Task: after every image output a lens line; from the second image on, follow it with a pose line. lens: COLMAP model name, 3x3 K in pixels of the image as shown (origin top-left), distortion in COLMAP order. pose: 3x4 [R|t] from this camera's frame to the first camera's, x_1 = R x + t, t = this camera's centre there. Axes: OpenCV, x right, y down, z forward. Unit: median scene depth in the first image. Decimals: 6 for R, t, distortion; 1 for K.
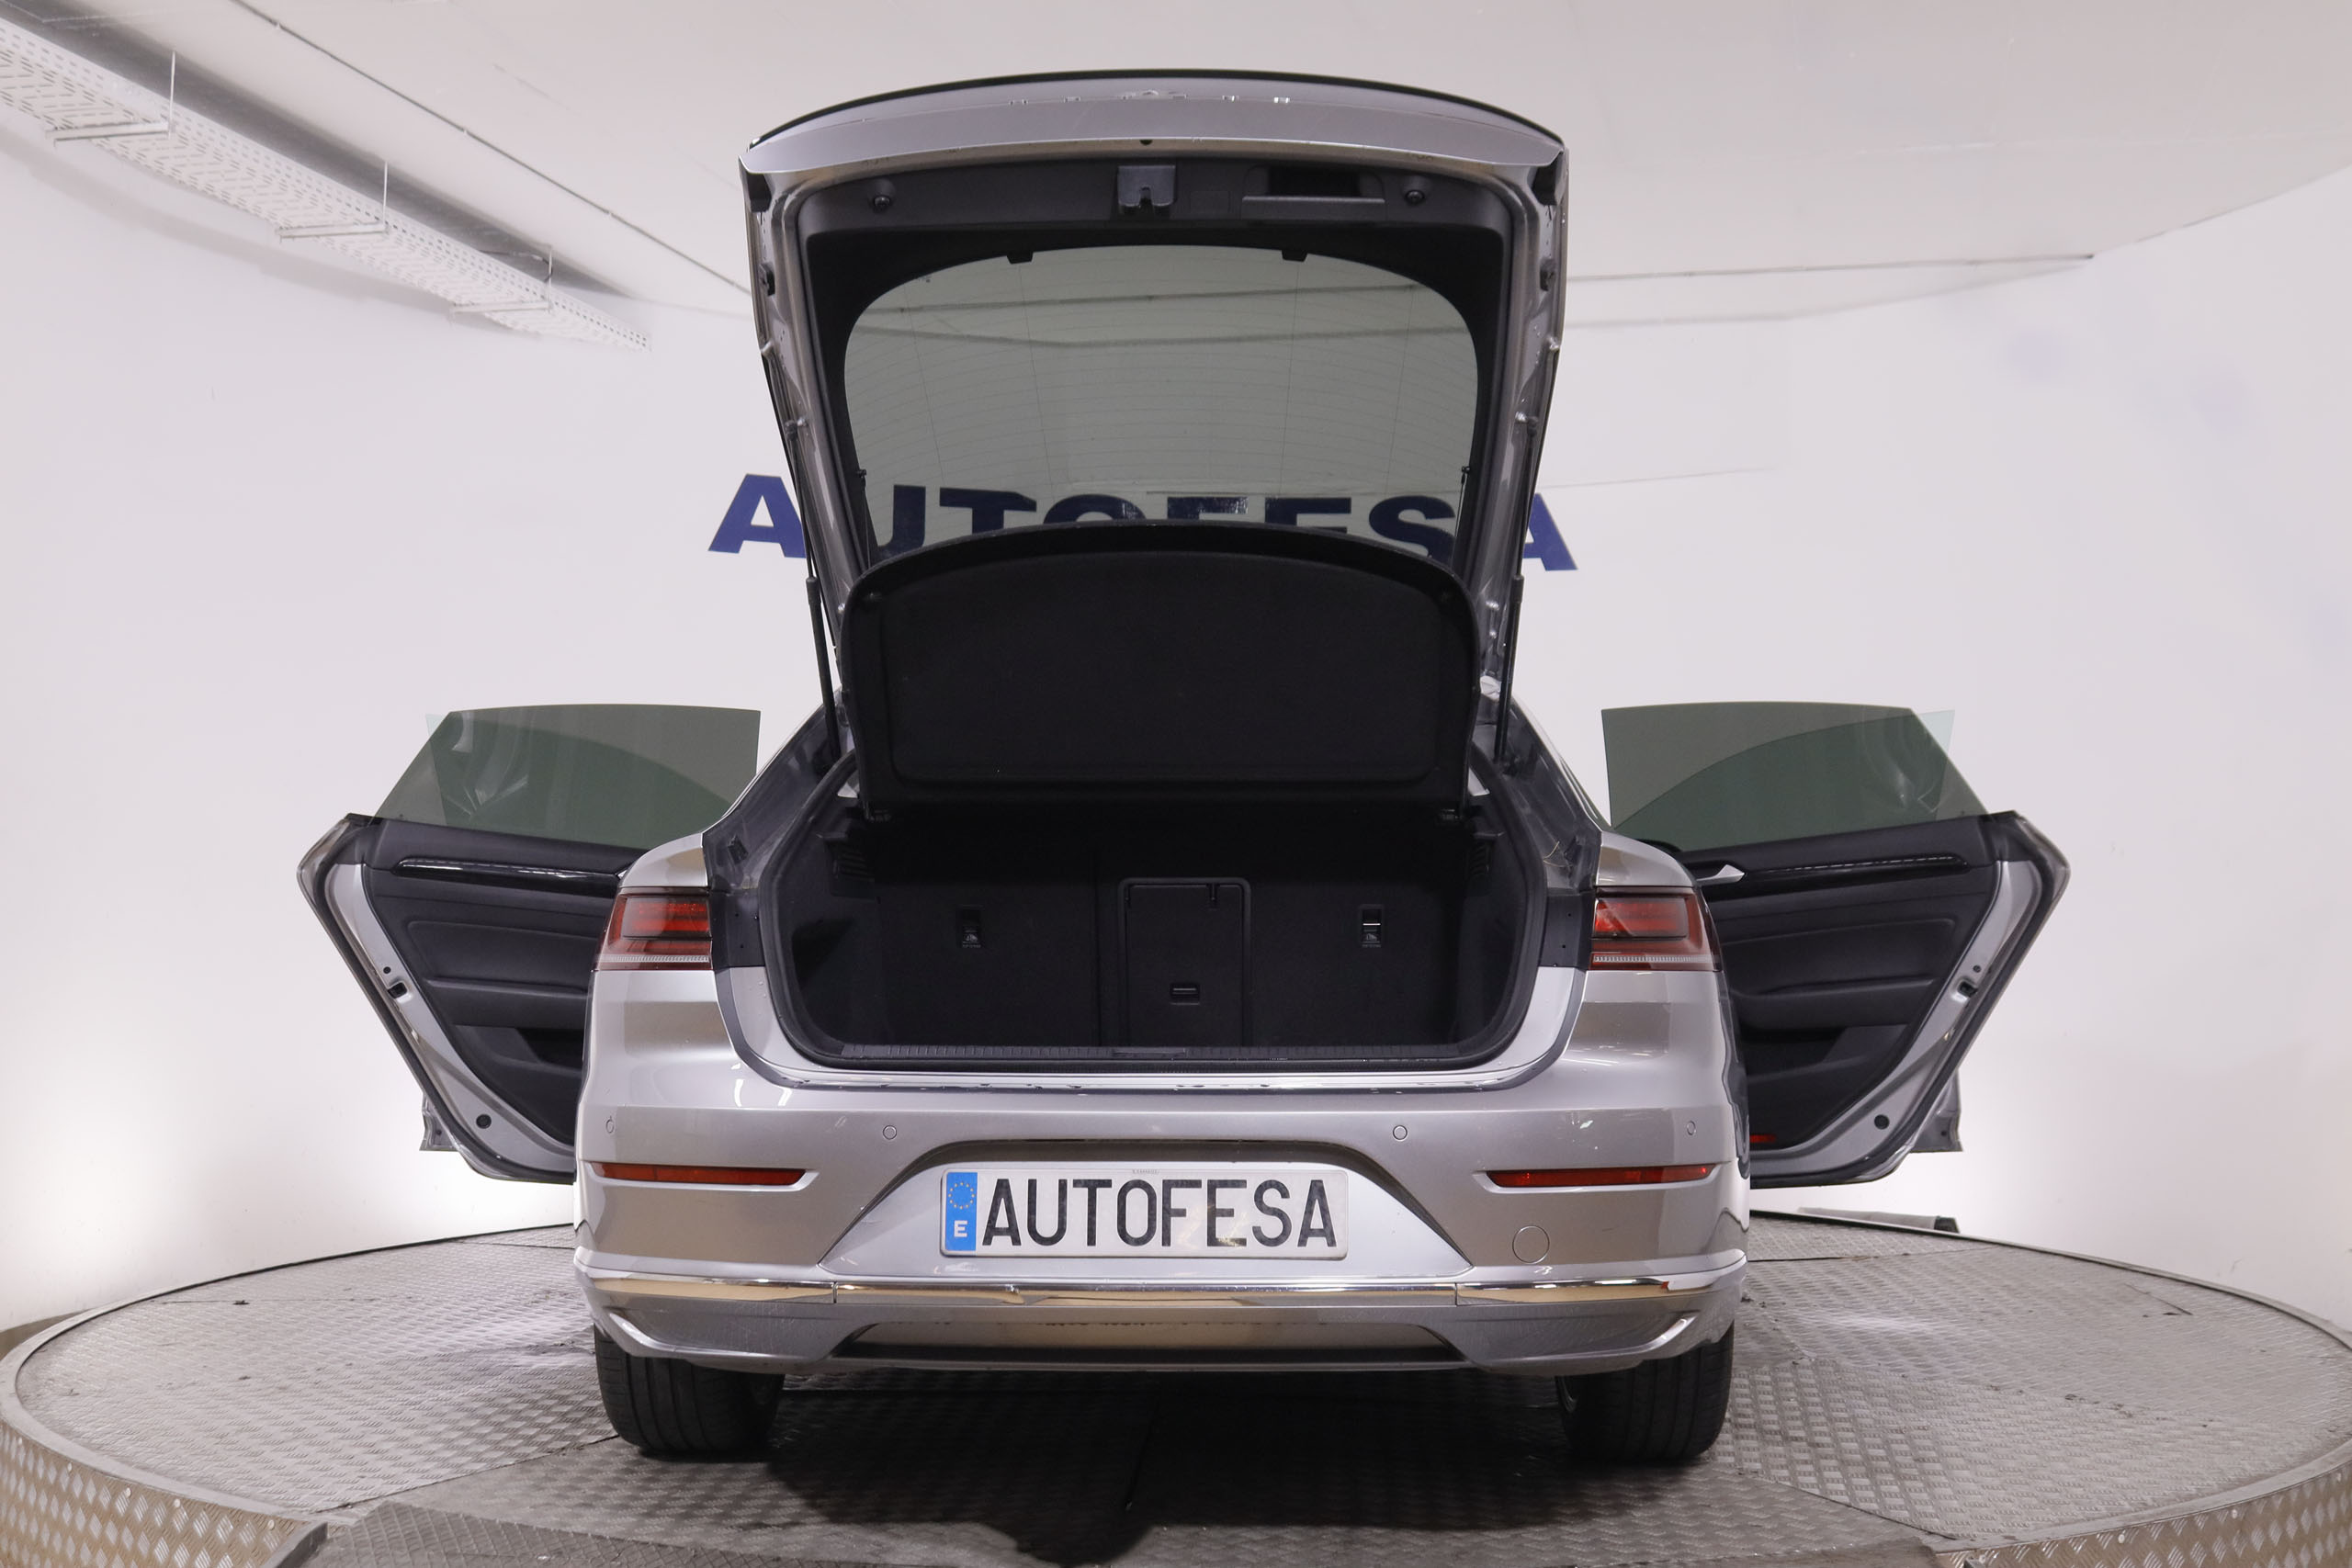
lens RADIAL K [[2704.9, 0, 1180.4], [0, 2704.9, 710.2], [0, 0, 1]] dist [-0.098166, 0.145885]
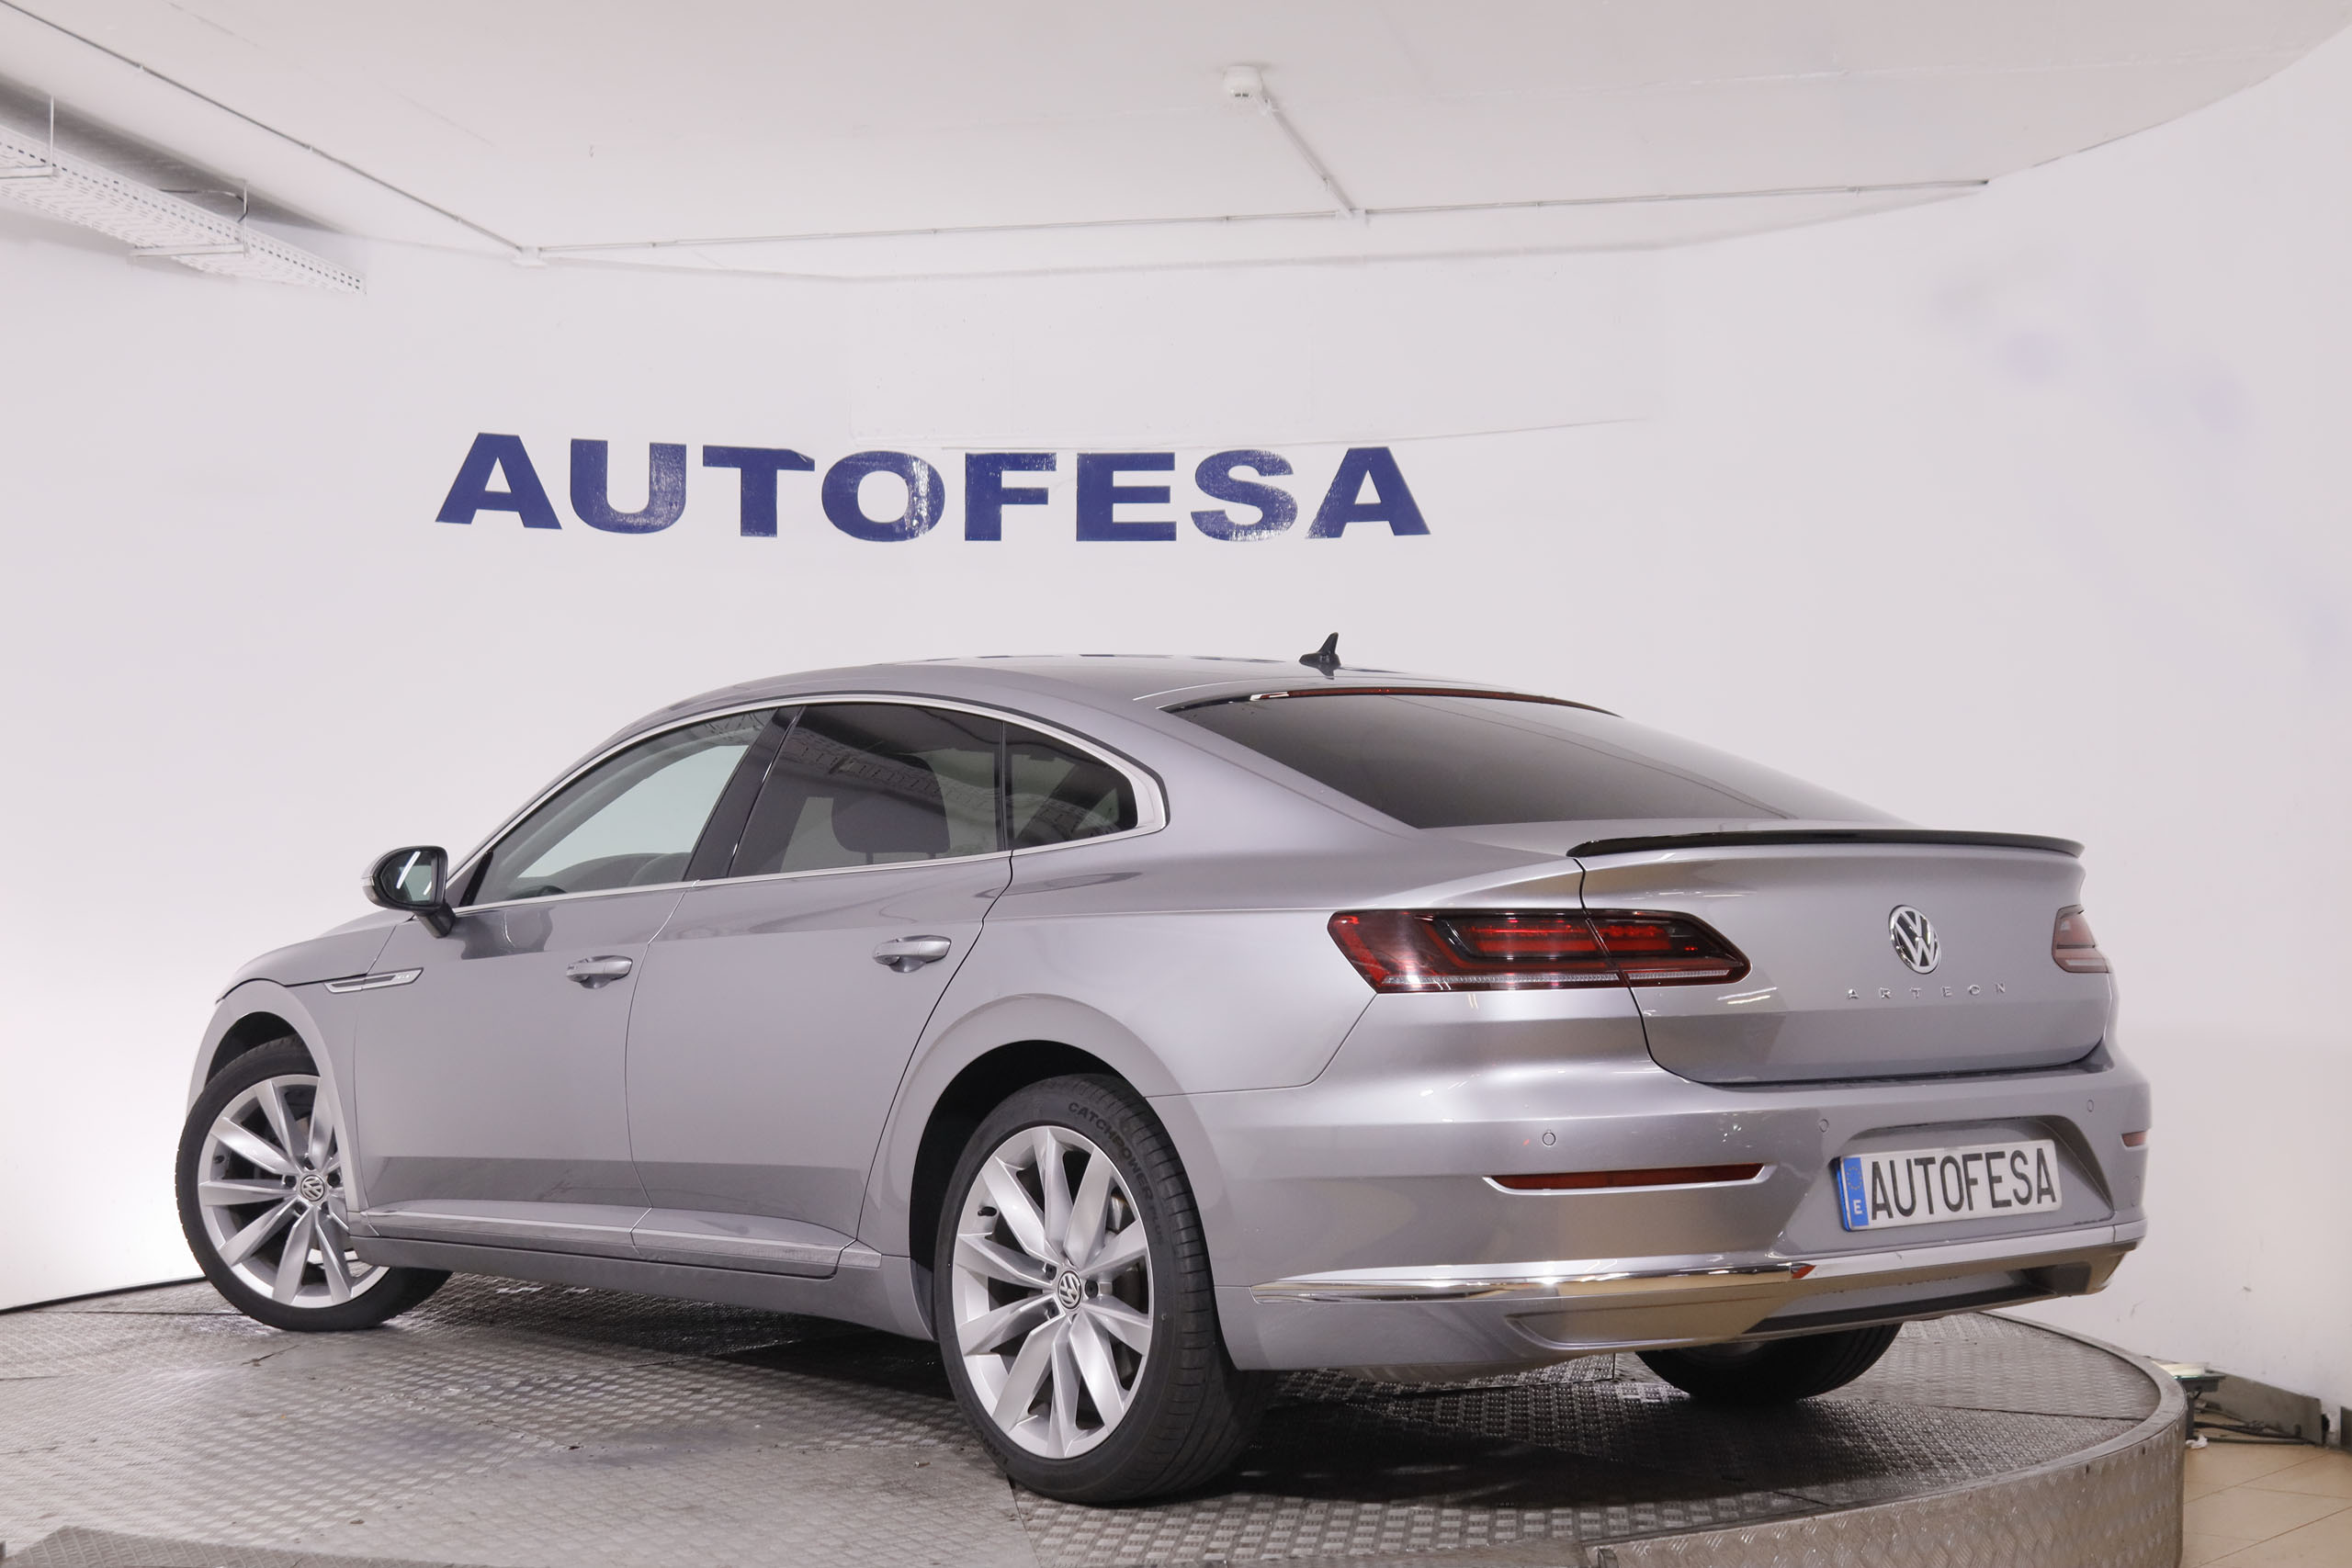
lens RADIAL K [[3426.8, 0, 1176.0], [0, 3426.8, 784.0], [0, 0, 1]] dist [-0.051161, 0.191573]
pose [[0.999638, -0.009608, 0.025145, 0.041708], [0.008741, 0.999371, 0.034381, -0.011302], [-0.025460, -0.034149, 0.999092, -0.137006]]
